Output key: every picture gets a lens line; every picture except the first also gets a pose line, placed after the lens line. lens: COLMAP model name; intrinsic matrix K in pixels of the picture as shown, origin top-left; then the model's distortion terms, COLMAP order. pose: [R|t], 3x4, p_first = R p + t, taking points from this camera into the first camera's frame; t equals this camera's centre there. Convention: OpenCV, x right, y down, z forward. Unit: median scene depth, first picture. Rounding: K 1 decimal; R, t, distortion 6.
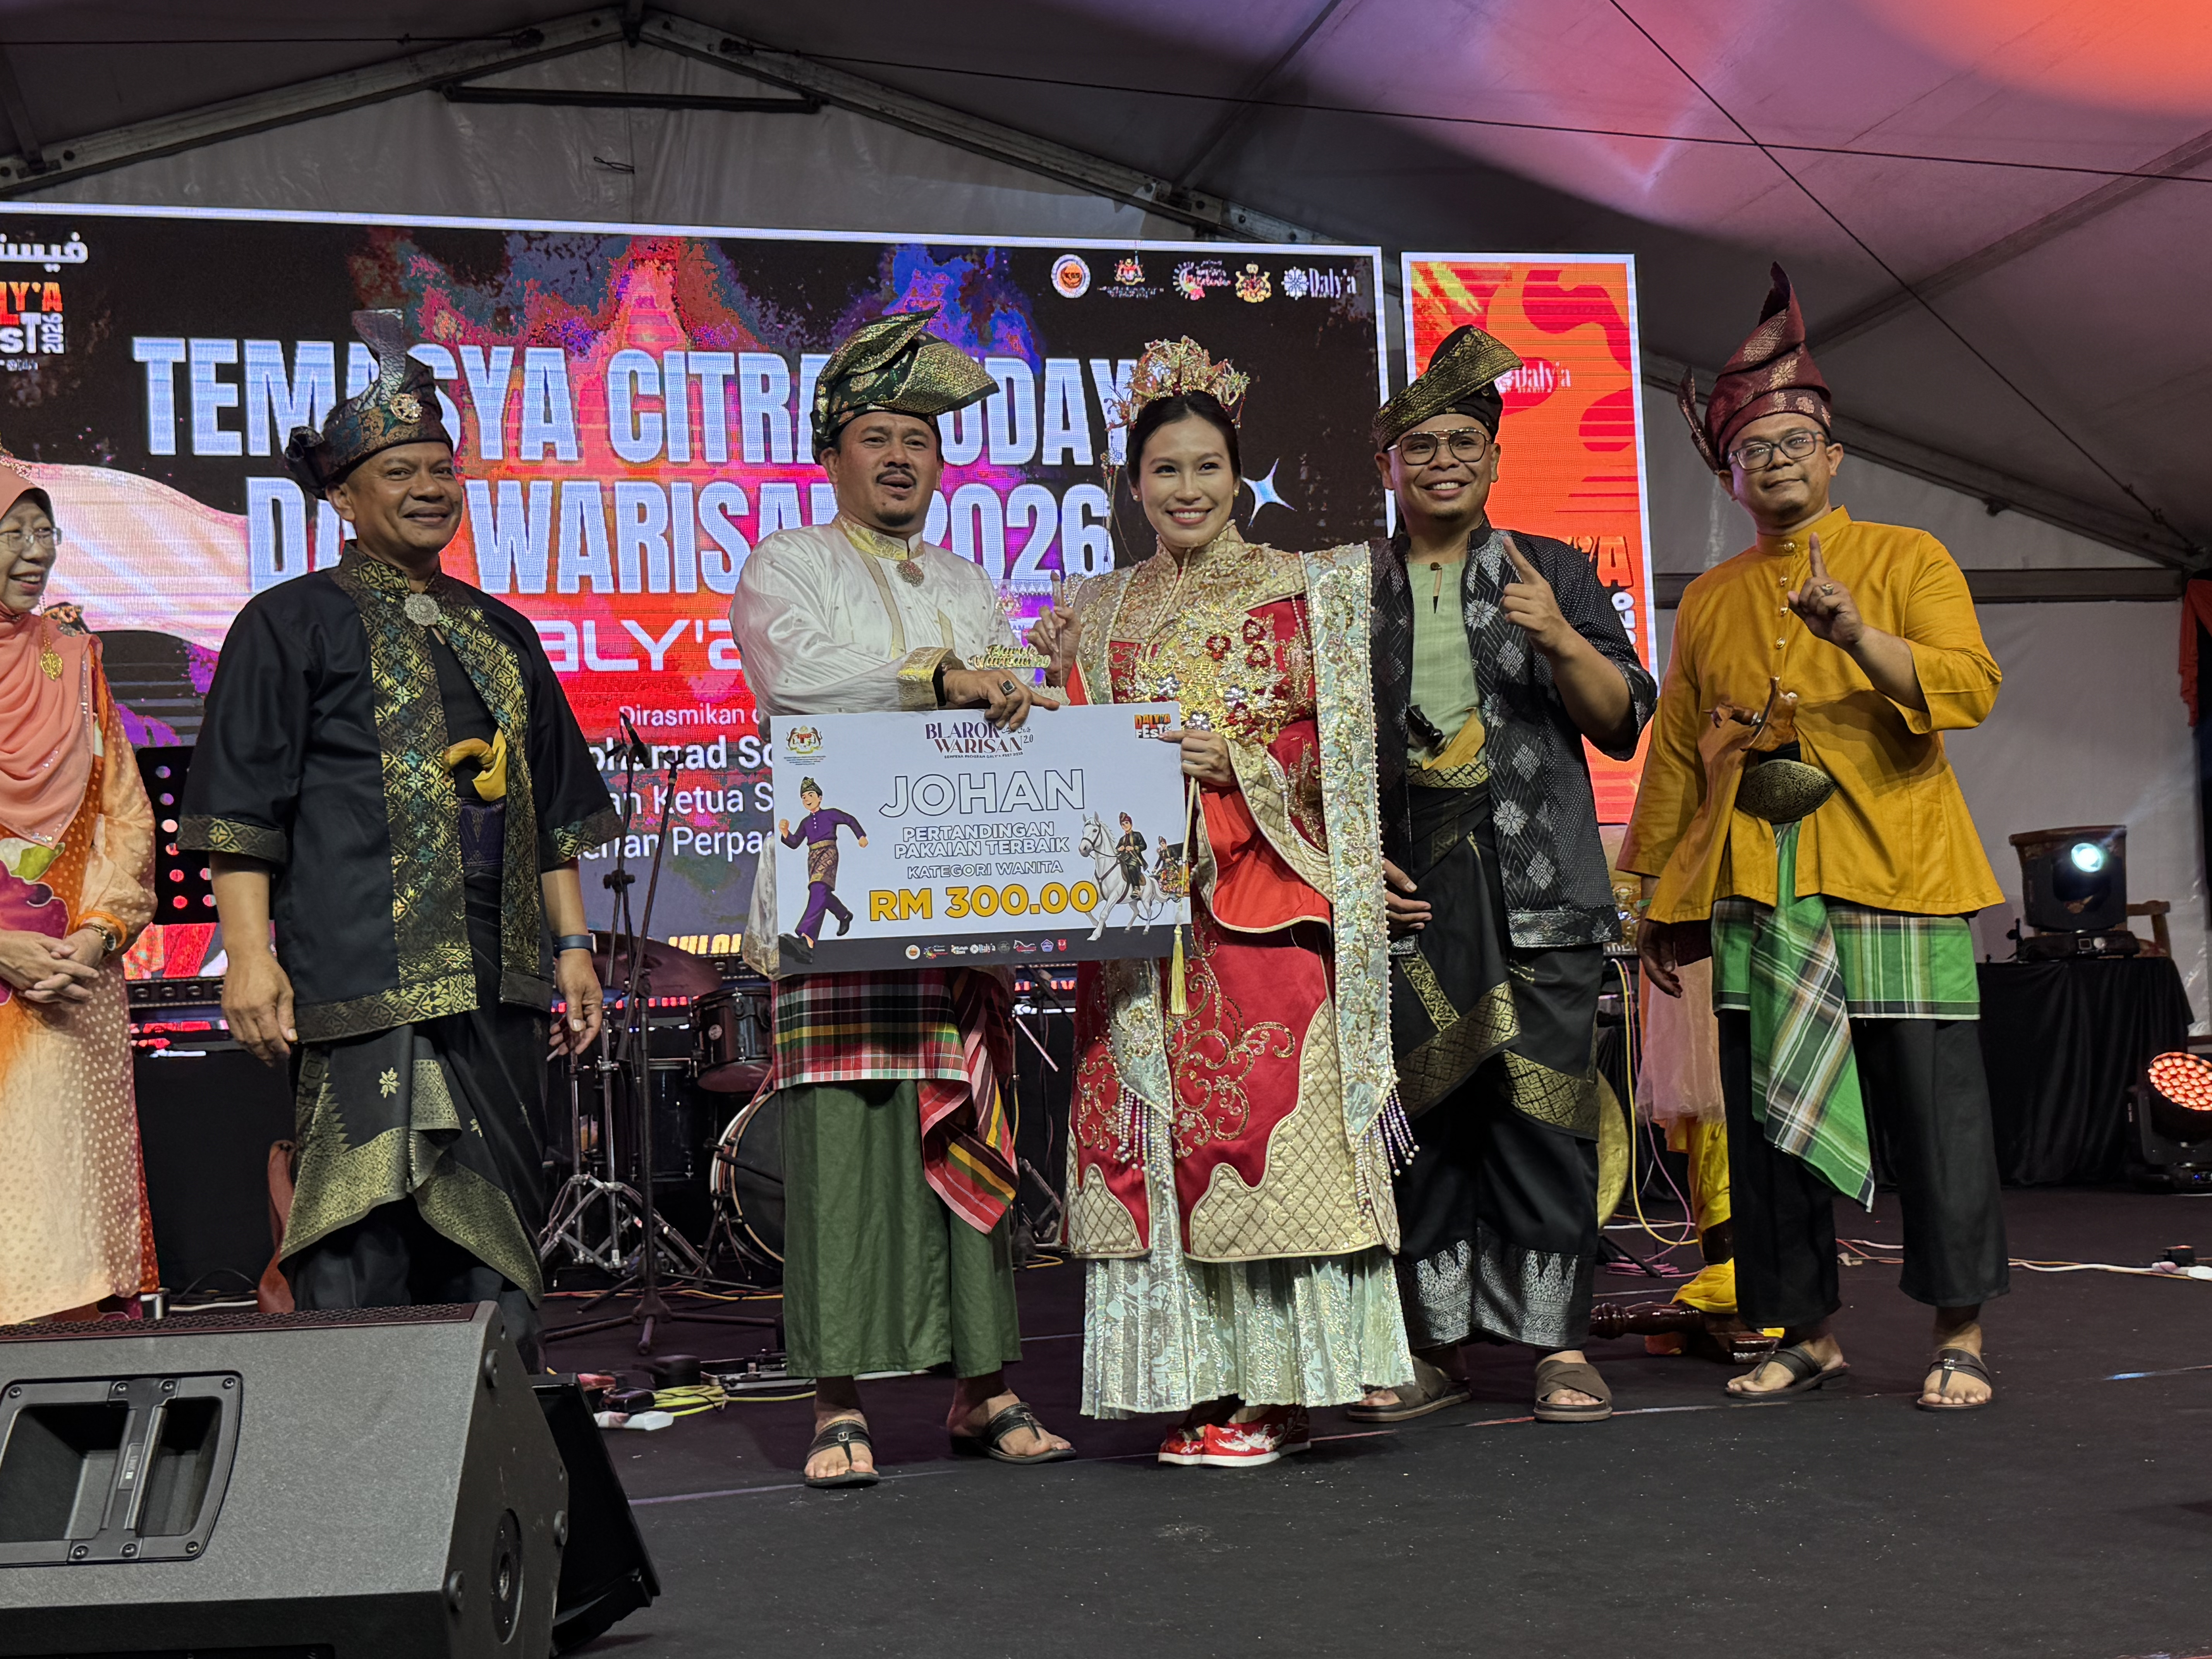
lens RADIAL K [[2721.4, 0, 1117.0], [0, 2721.4, 854.2], [0, 0, 1]] dist [0.086612, 0.000000]
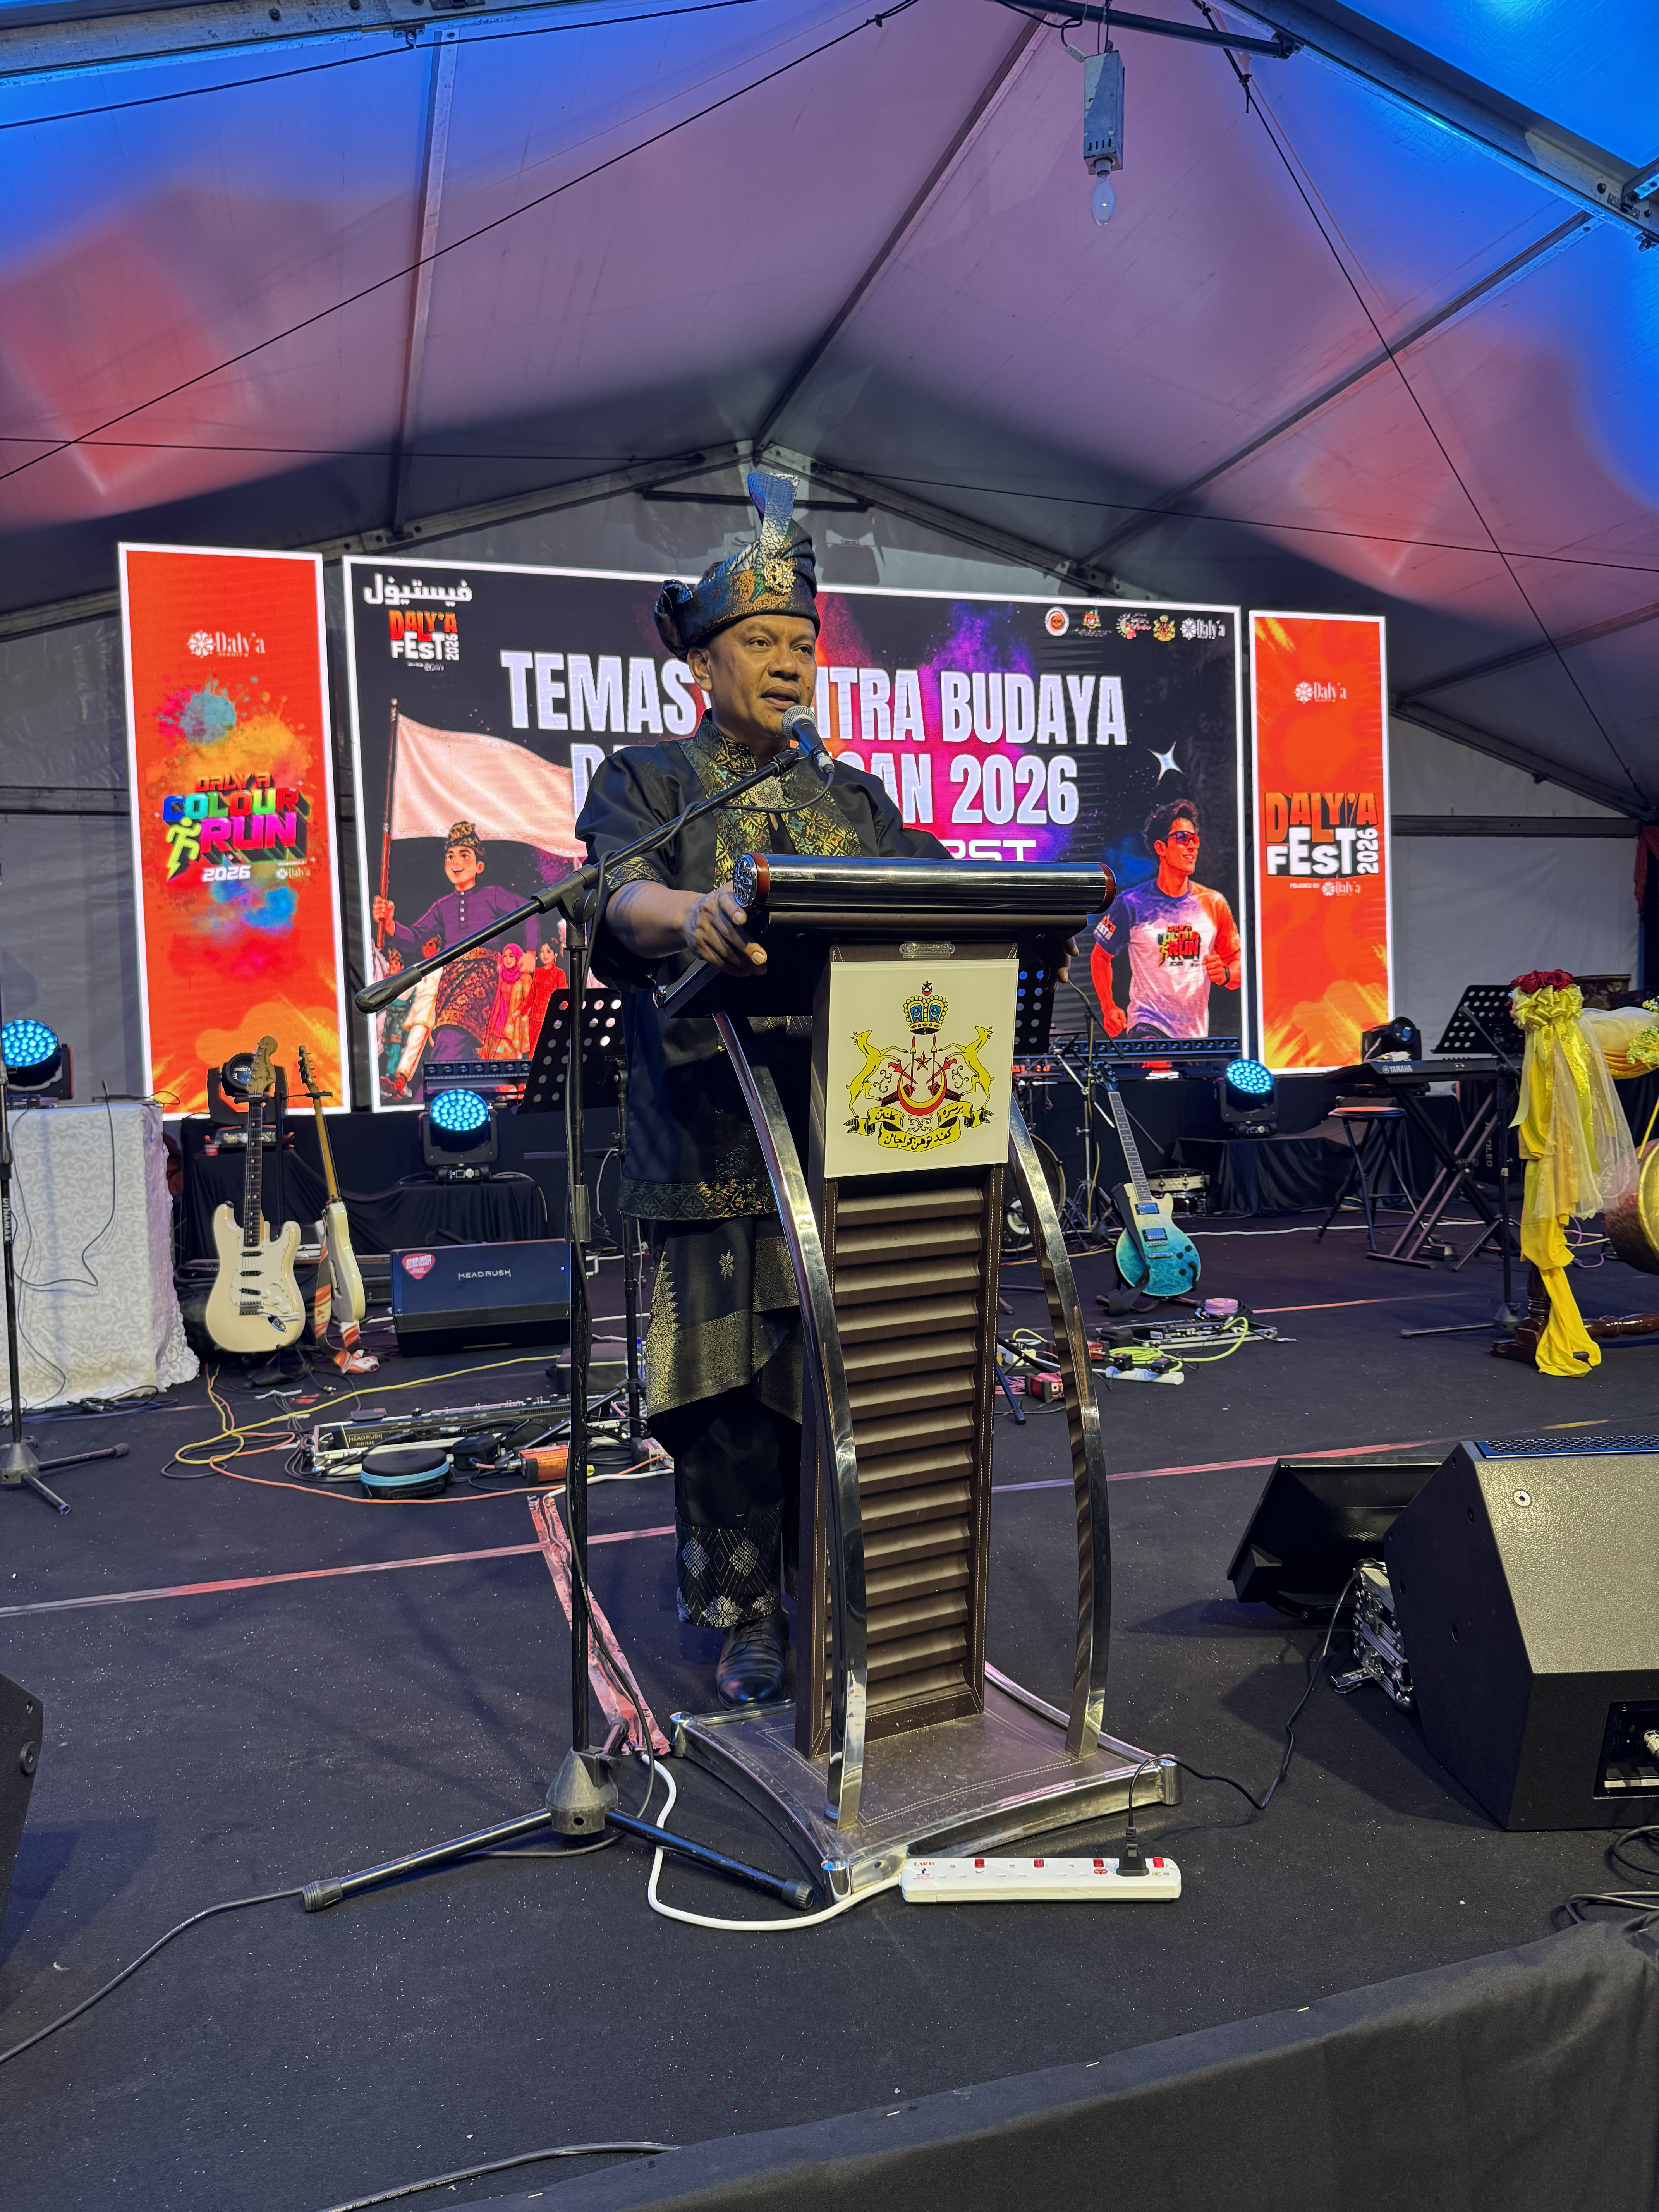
lens RADIAL K [[1586.2, 0, 827.4], [0, 1586.2, 1112.2], [0, 0, 1]] dist [0.085811, -0.108448]
pose [[0.998634, 0.011298, 0.051024, -0.193771], [-0.016119, 0.995339, 0.095079, -0.013461], [-0.049712, -0.095772, 0.994161, 0.050482]]
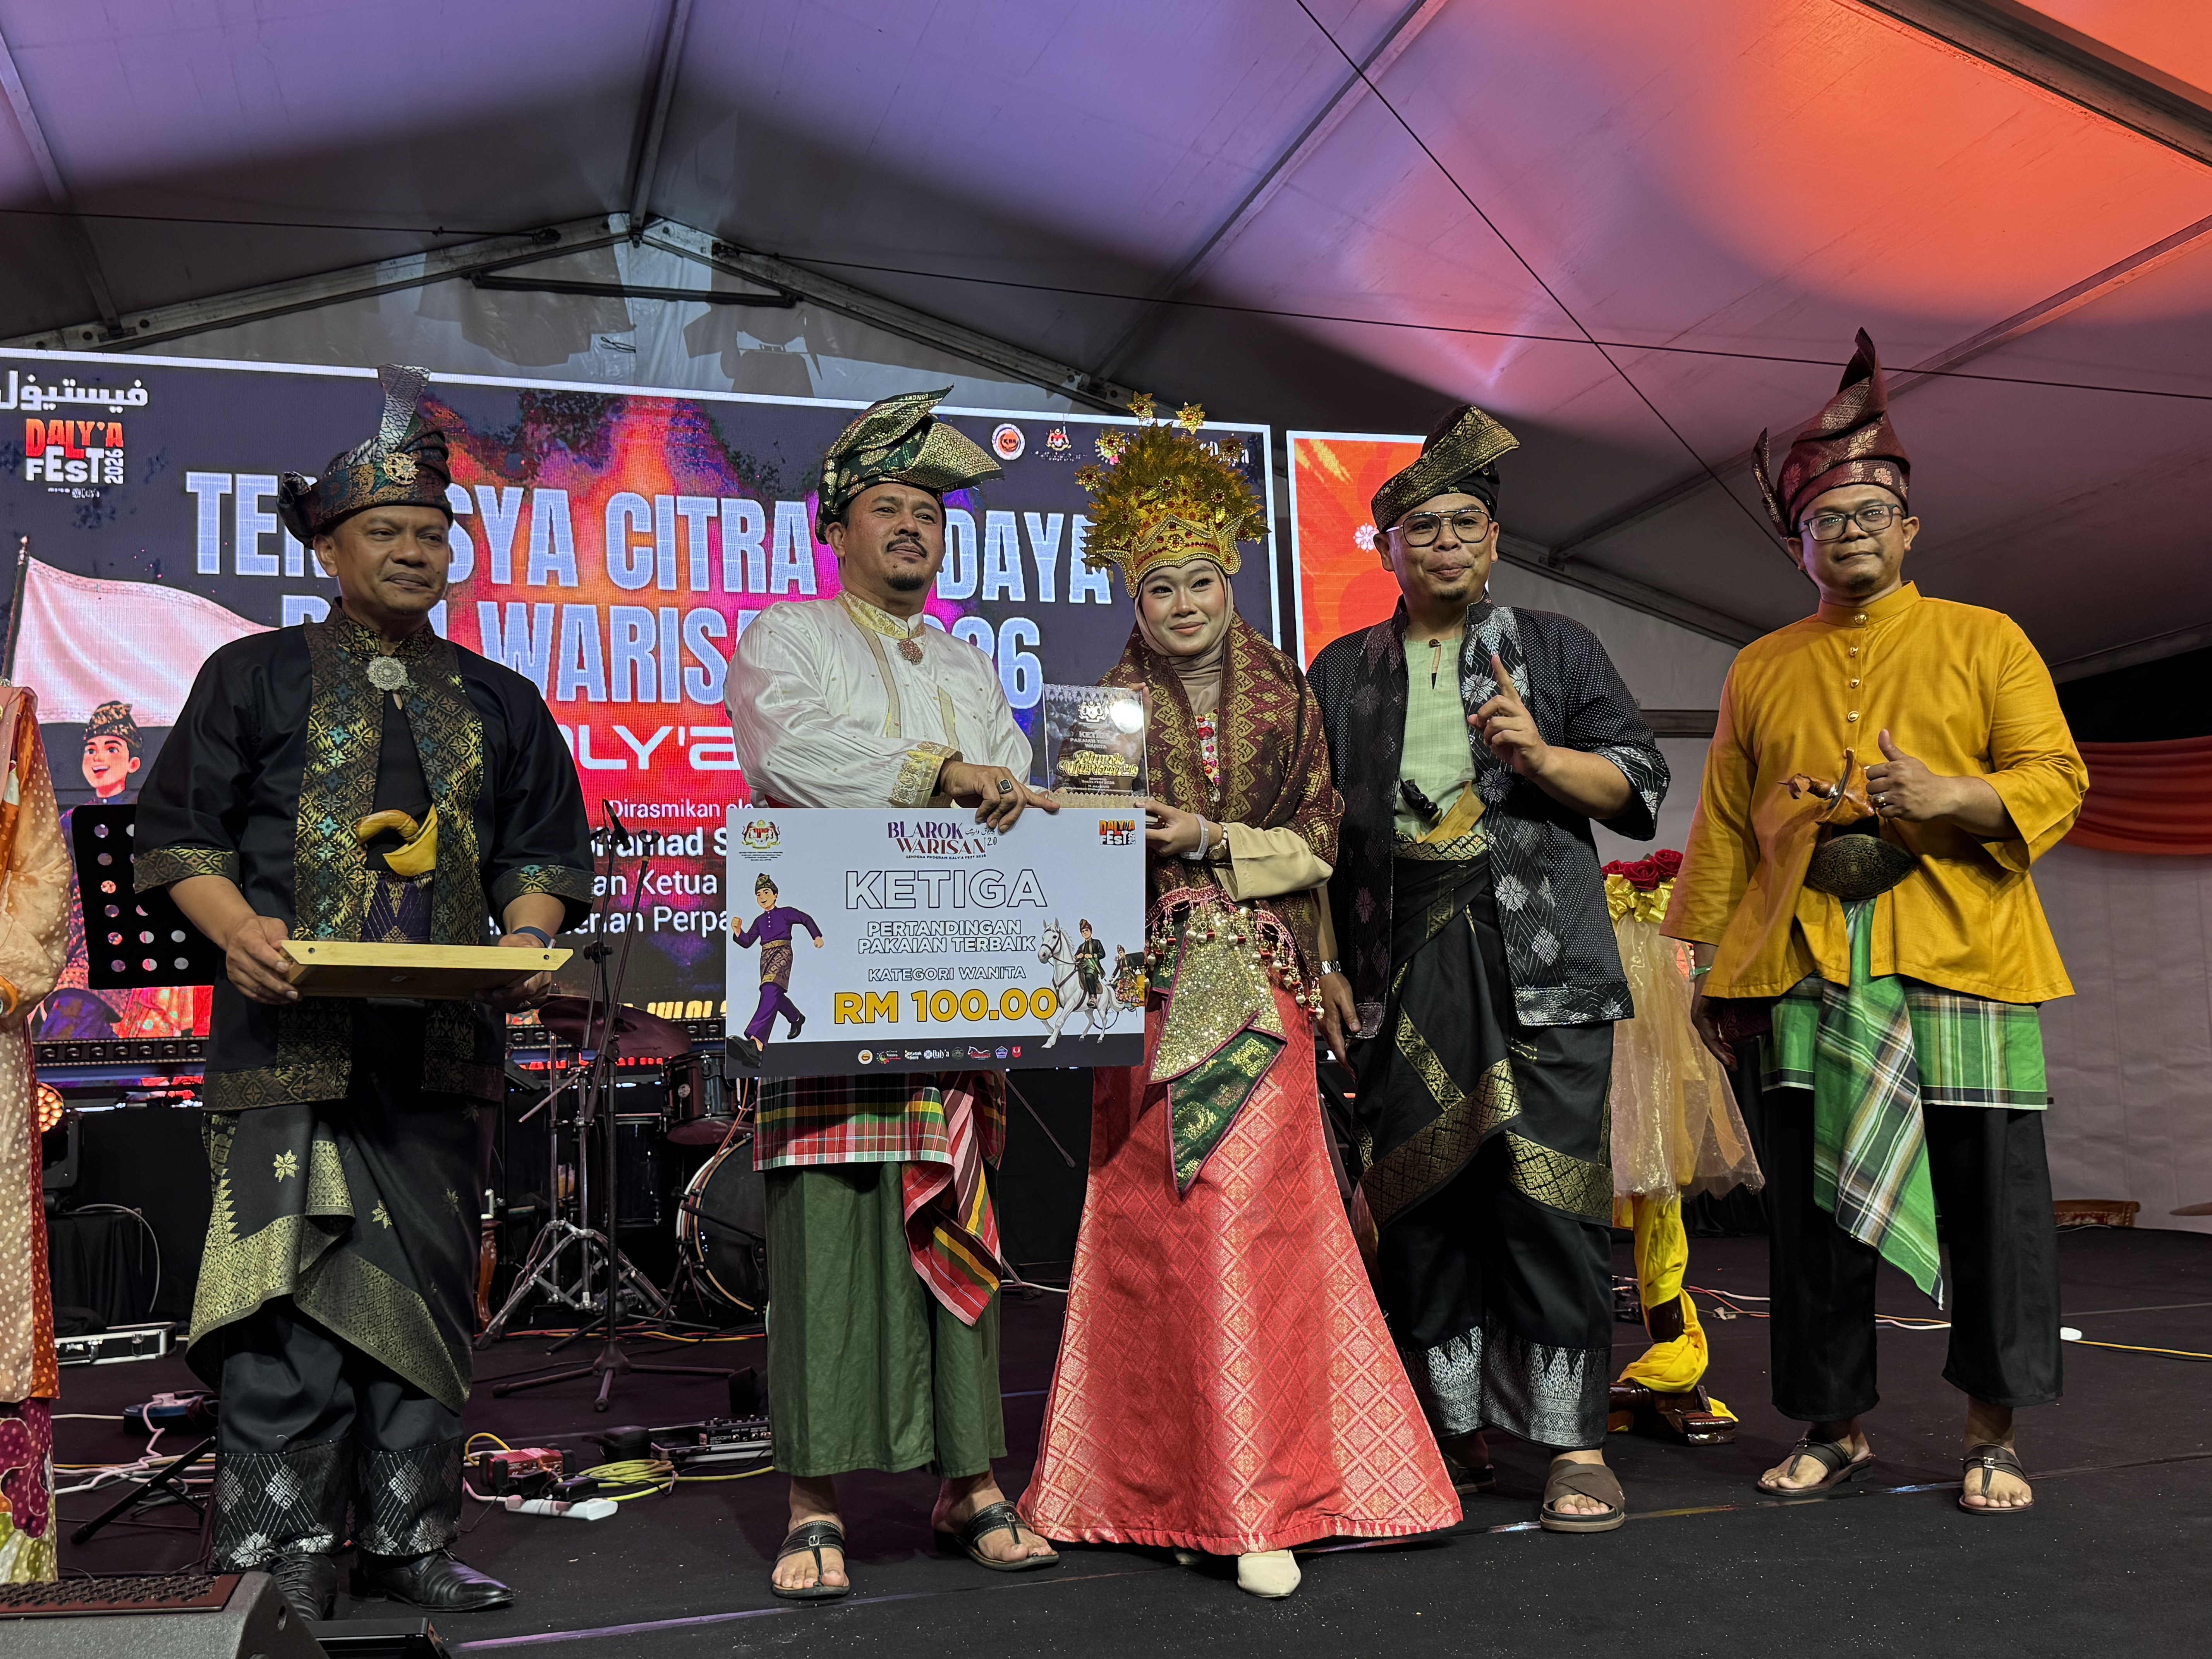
lens RADIAL K [[2106.7, 0, 1099.9], [0, 2106.7, 837.0], [0, 0, 1]] dist [0.046693, 0.000000]
pose [[0.998926, 0.014143, 0.044132, -0.015198], [-0.011955, 0.998705, -0.049456, 0.001832], [-0.044775, 0.048875, 0.997801, 0.104653]]
